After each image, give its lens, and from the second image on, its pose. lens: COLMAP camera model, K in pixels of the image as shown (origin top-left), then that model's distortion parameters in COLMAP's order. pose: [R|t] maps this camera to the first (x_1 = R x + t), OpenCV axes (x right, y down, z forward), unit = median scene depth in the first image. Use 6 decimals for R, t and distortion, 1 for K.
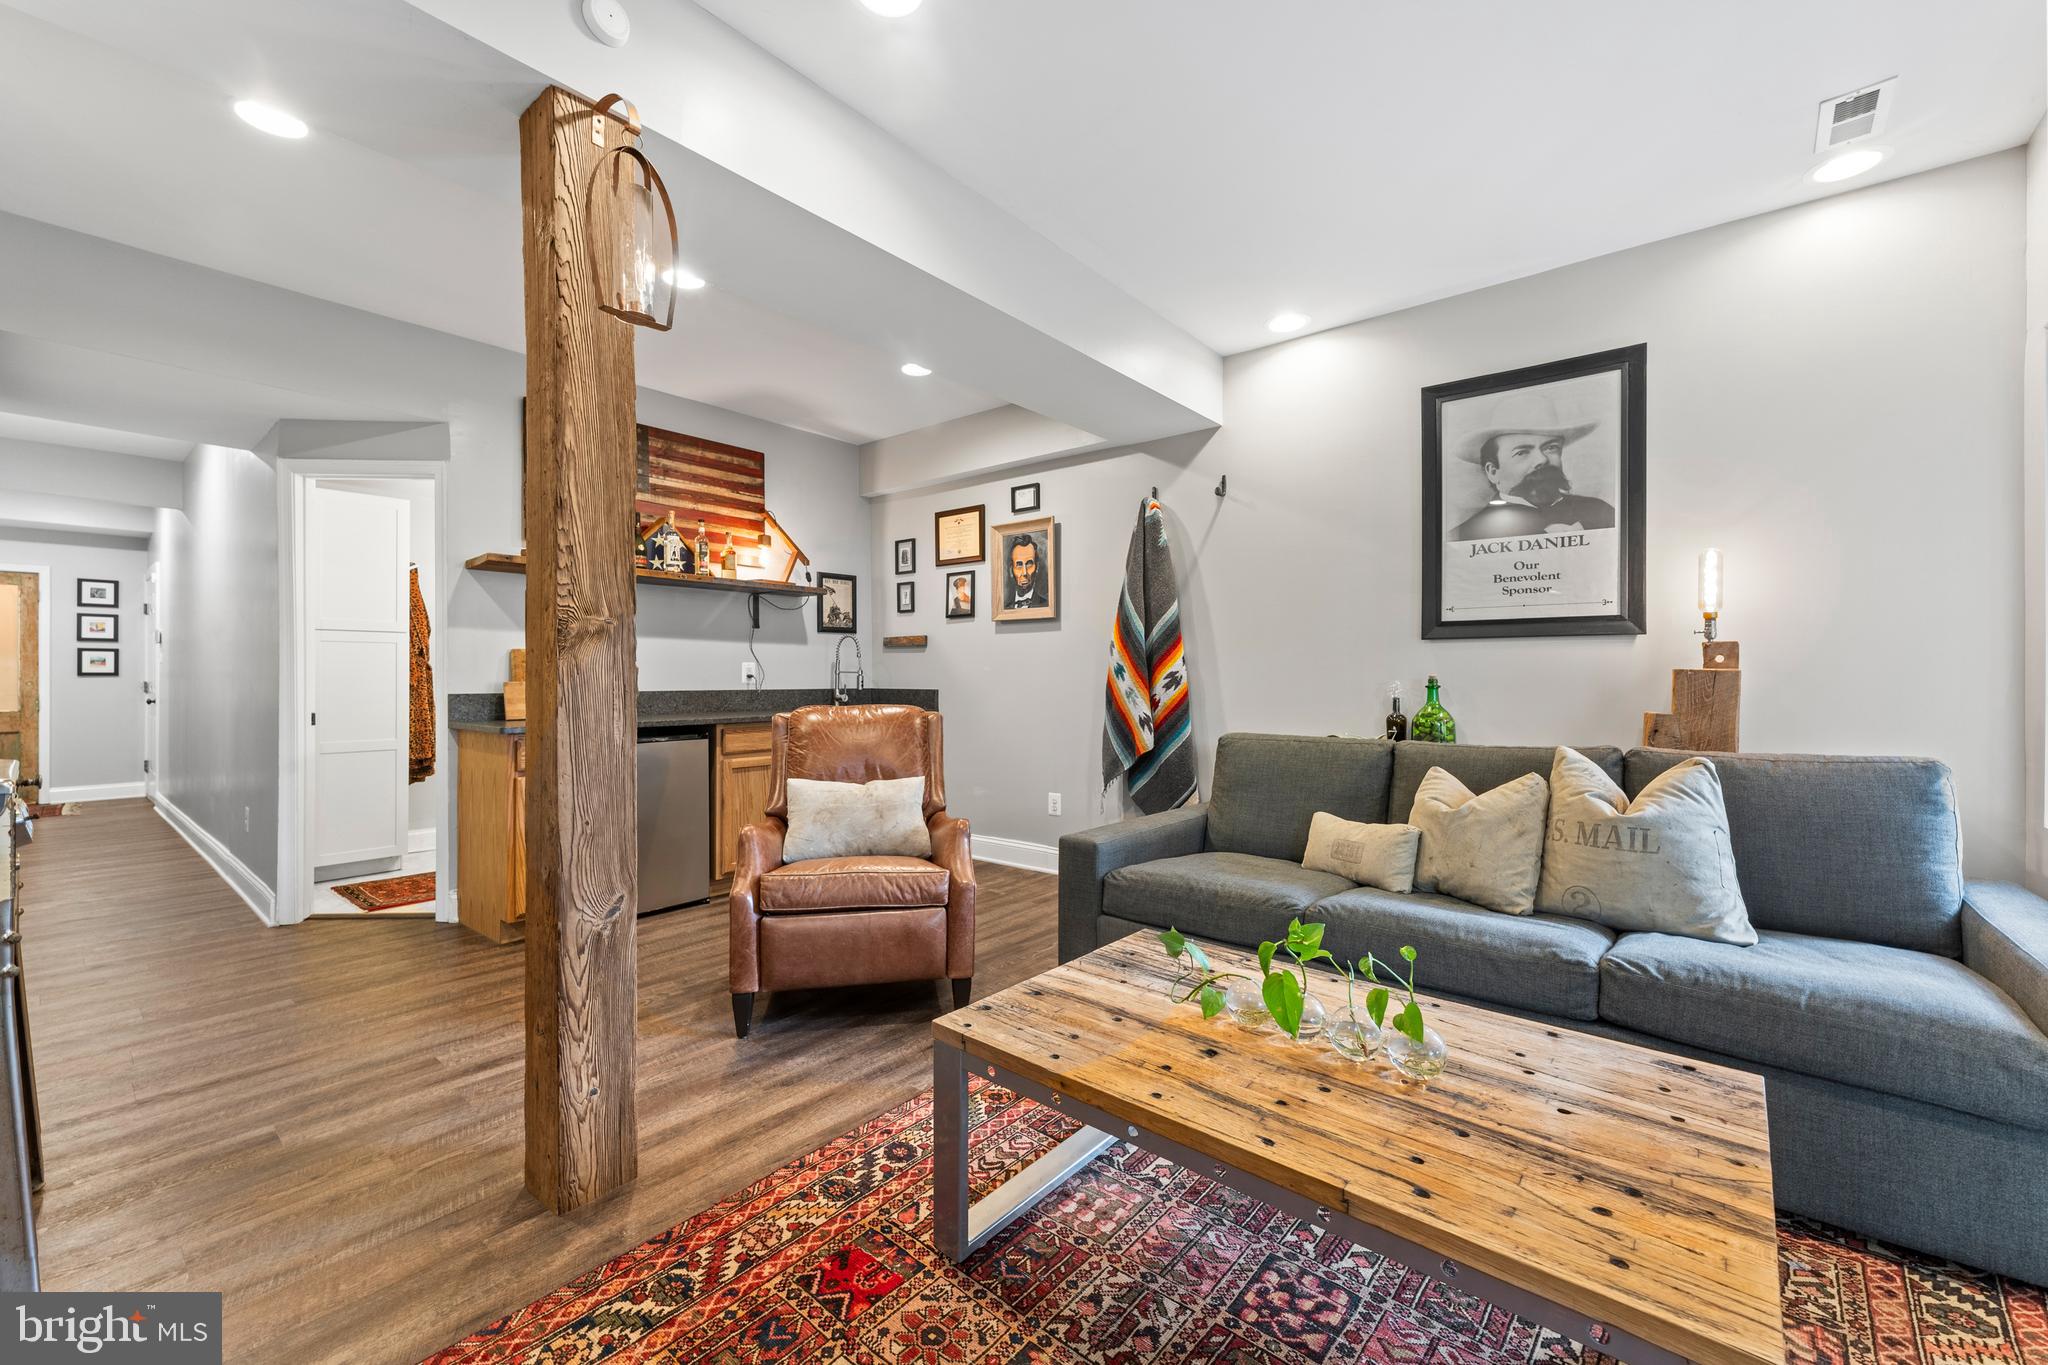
lens RADIAL K [[824.3, 0, 1018.6], [0, 824.3, 679.4], [0, 0, 1]] dist [-0.003058, 0.000092]
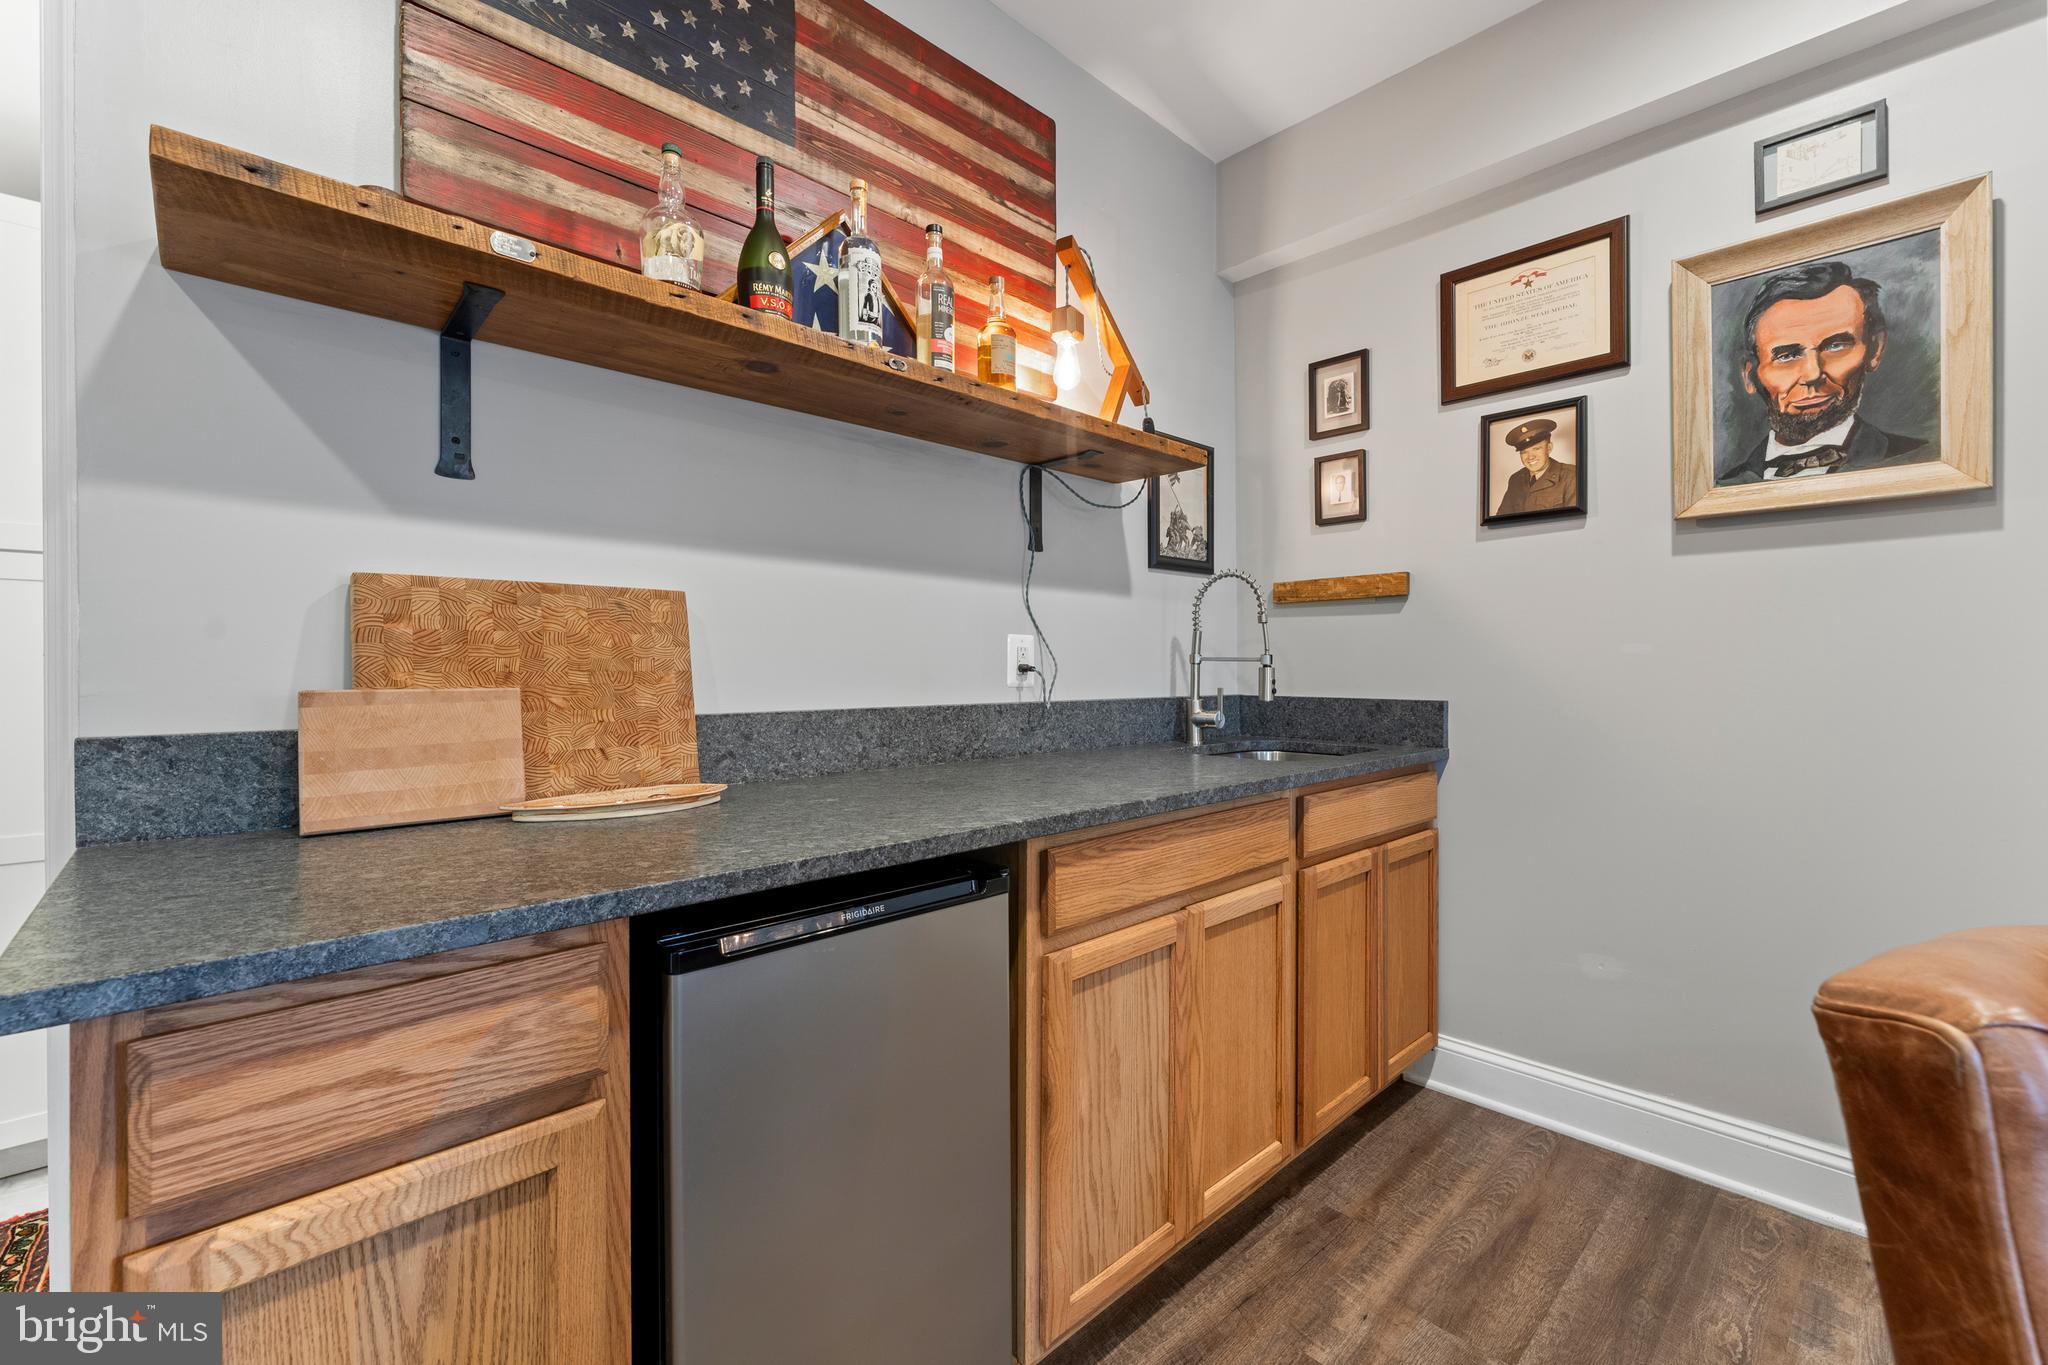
lens RADIAL K [[824.3, 0, 1007.7], [0, 824.3, 667.6], [0, 0, 1]] dist [-0.003058, 0.000092]
pose [[0.992688, -0.000517, -0.120709, -0.285830], [-0.000190, 0.999983, -0.005843, -0.001946], [0.120710, 0.005824, 0.992671, 0.599950]]
